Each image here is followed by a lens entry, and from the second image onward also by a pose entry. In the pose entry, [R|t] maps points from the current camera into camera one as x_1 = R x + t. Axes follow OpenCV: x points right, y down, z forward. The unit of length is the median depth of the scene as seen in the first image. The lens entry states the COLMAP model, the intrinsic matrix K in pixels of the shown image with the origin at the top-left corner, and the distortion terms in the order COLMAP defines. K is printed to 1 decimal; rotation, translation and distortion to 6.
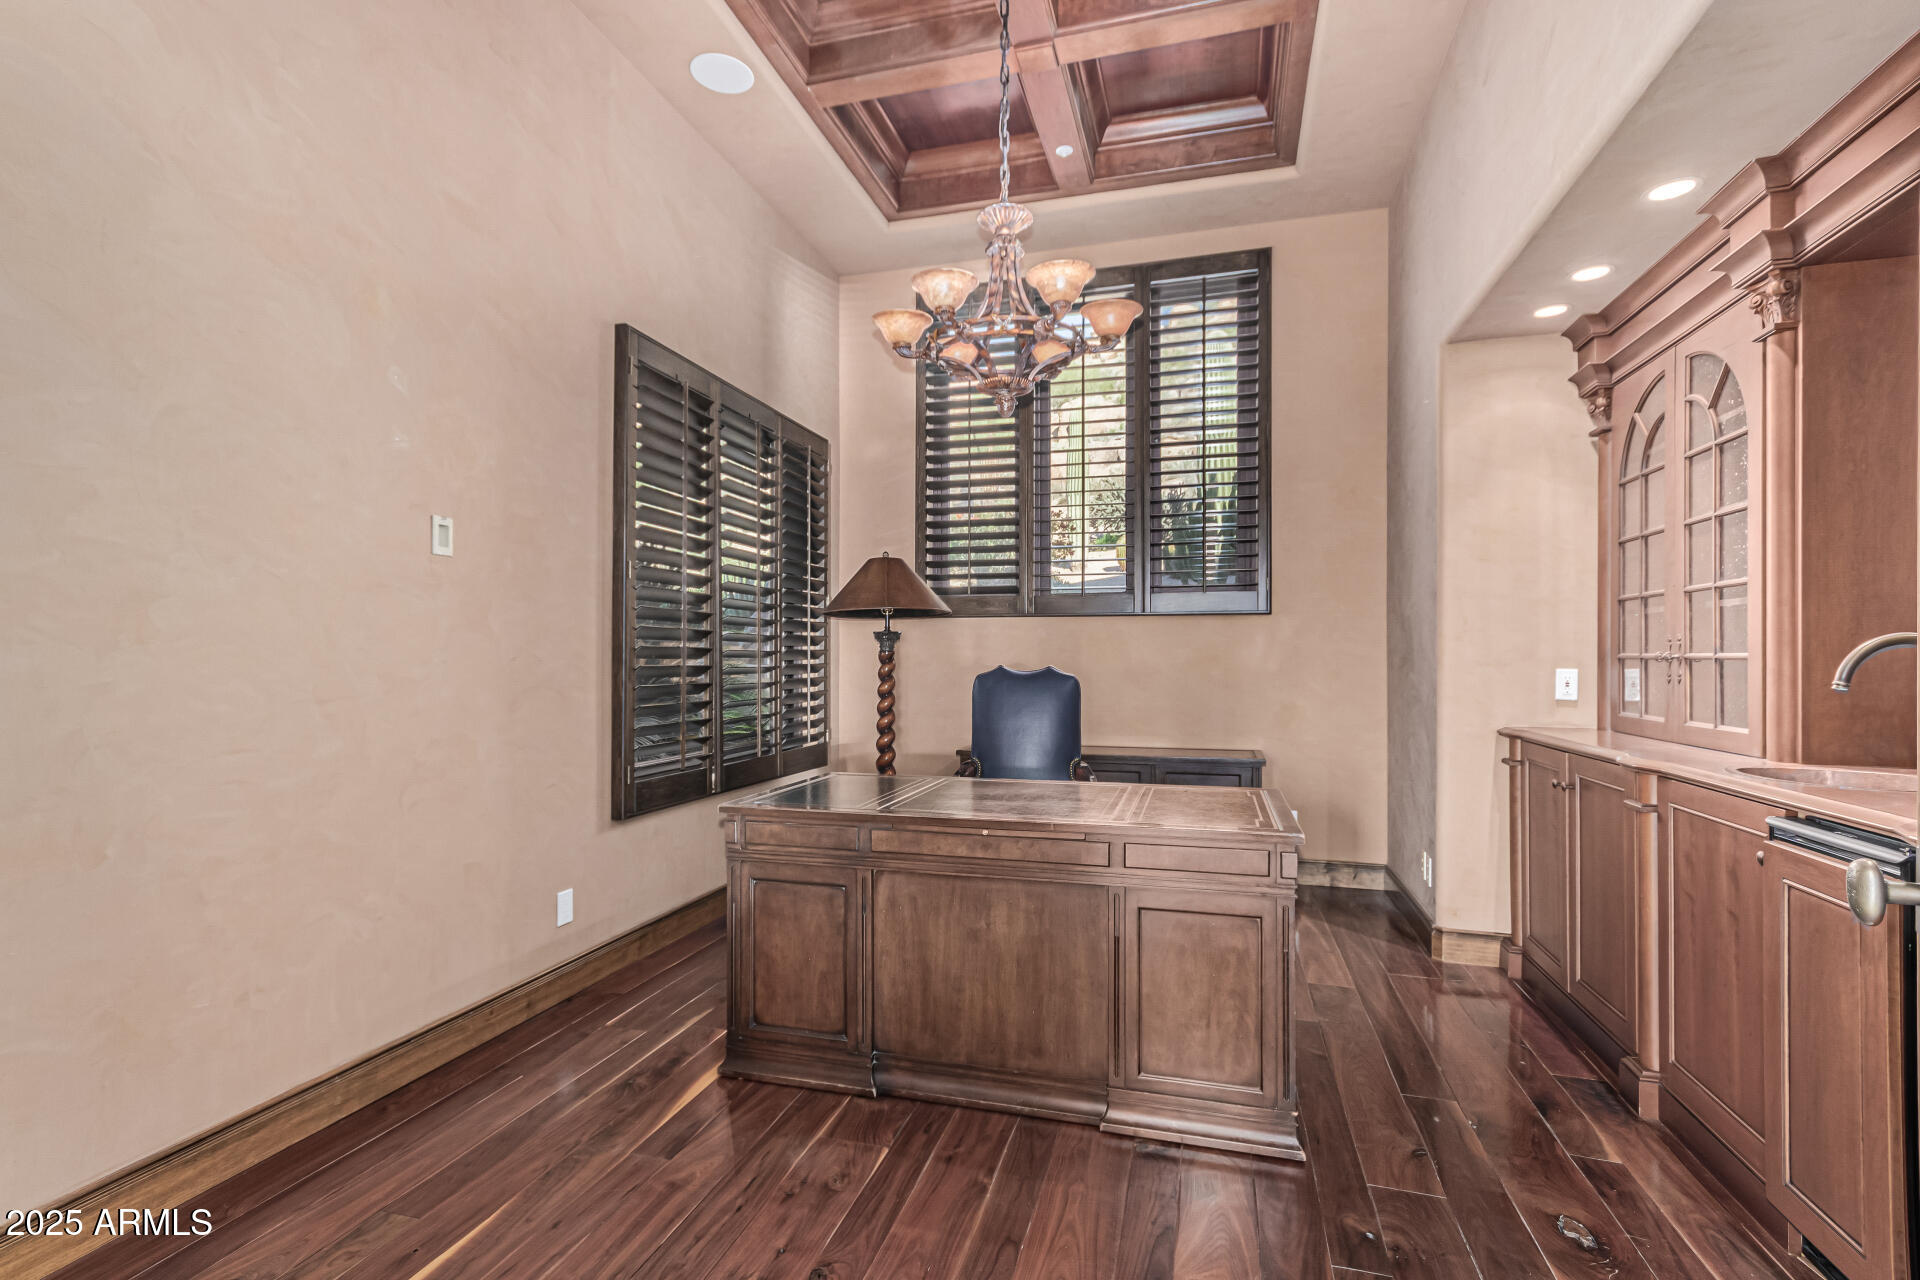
lens RADIAL K [[887.5, 0, 965.4], [0, 887.5, 646.9], [0, 0, 1]] dist [0.005125, -0.000010]
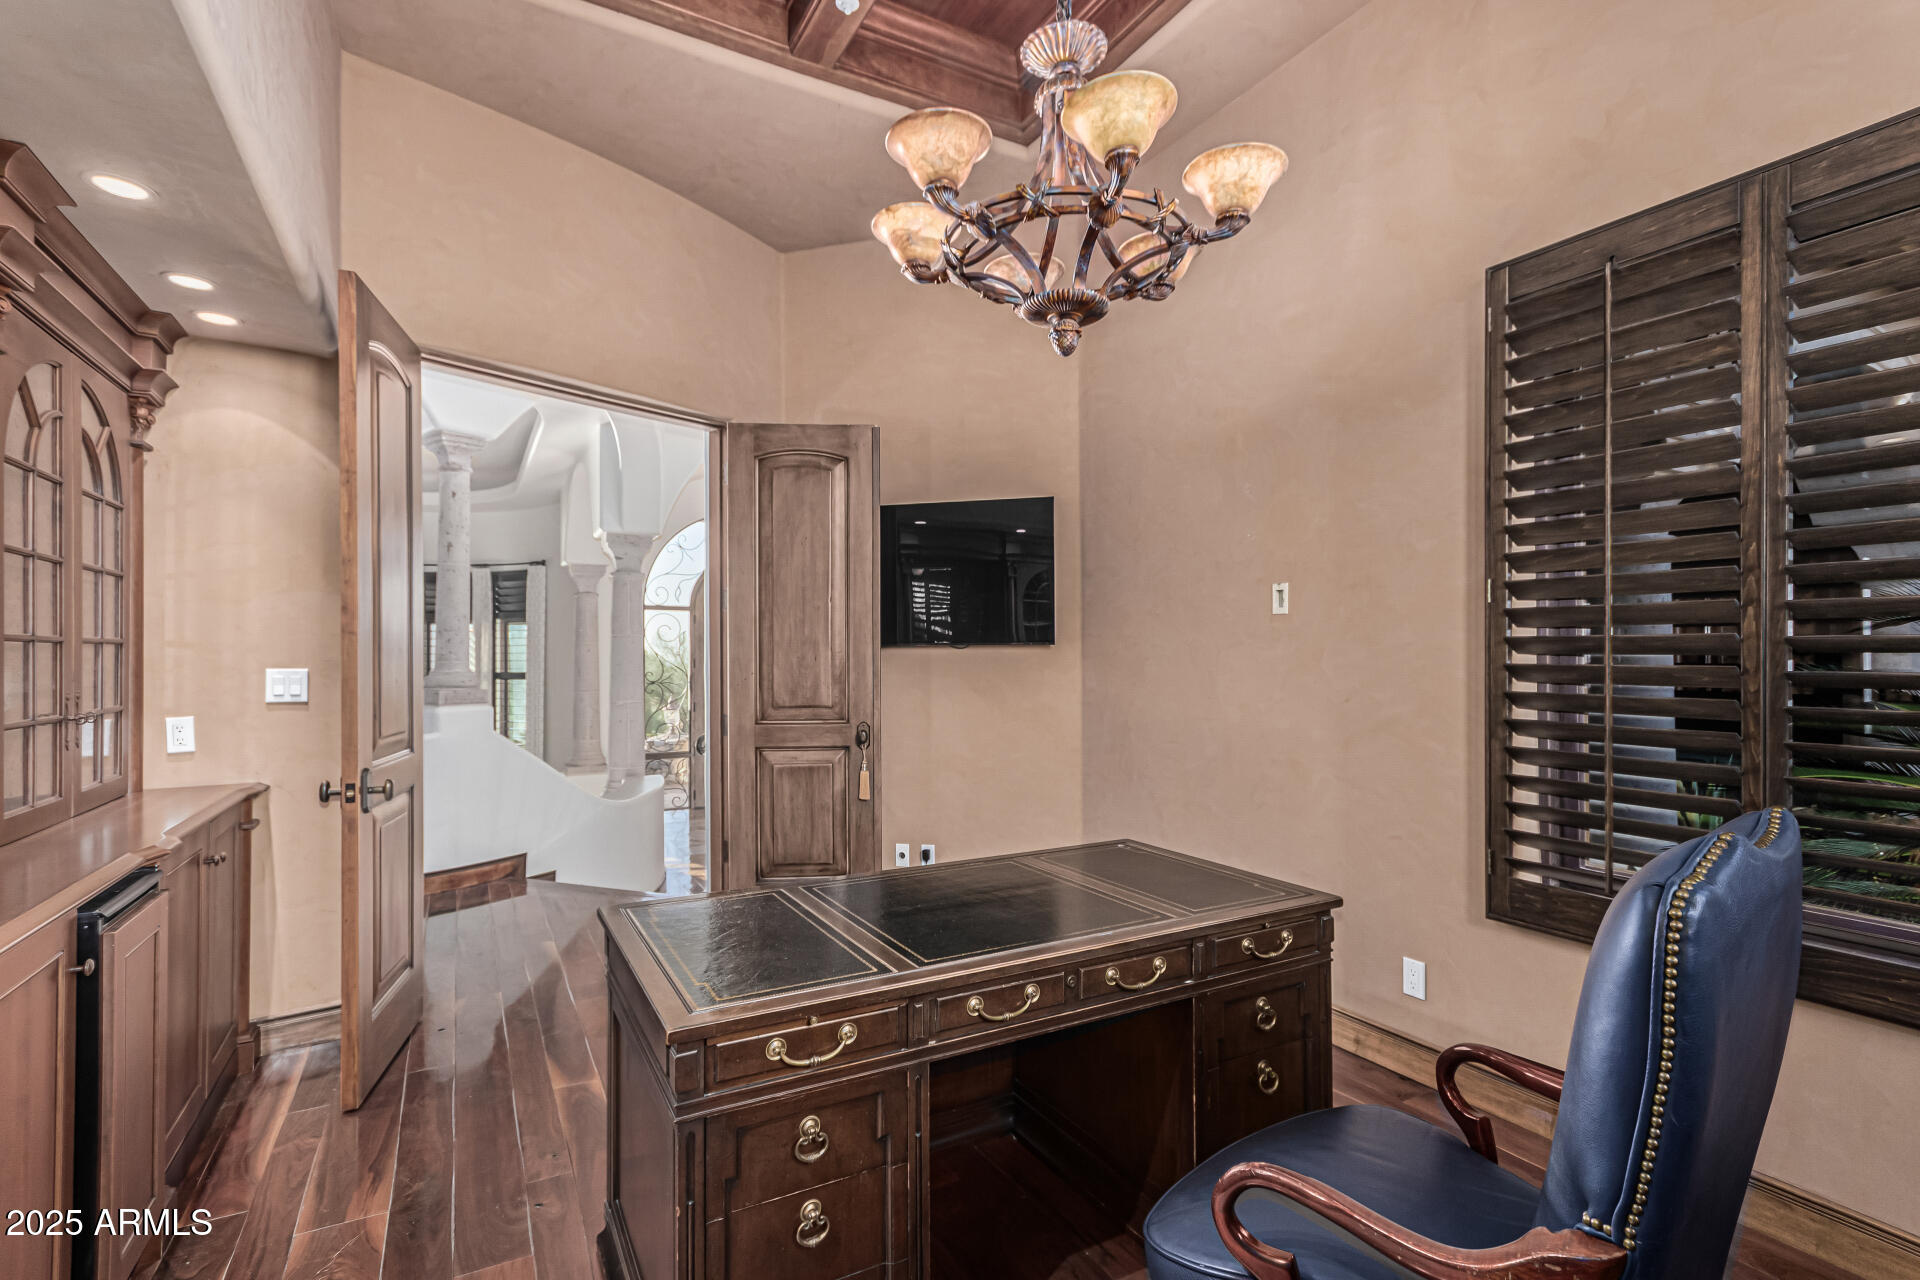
lens RADIAL K [[887.5, 0, 968.2], [0, 887.5, 645.0], [0, 0, 1]] dist [0.005125, -0.000010]
pose [[-0.704560, 0.012146, -0.709540, 0.594756], [0.021348, 0.999764, -0.004084, -0.063340], [0.709323, -0.018025, -0.704653, 1.539855]]
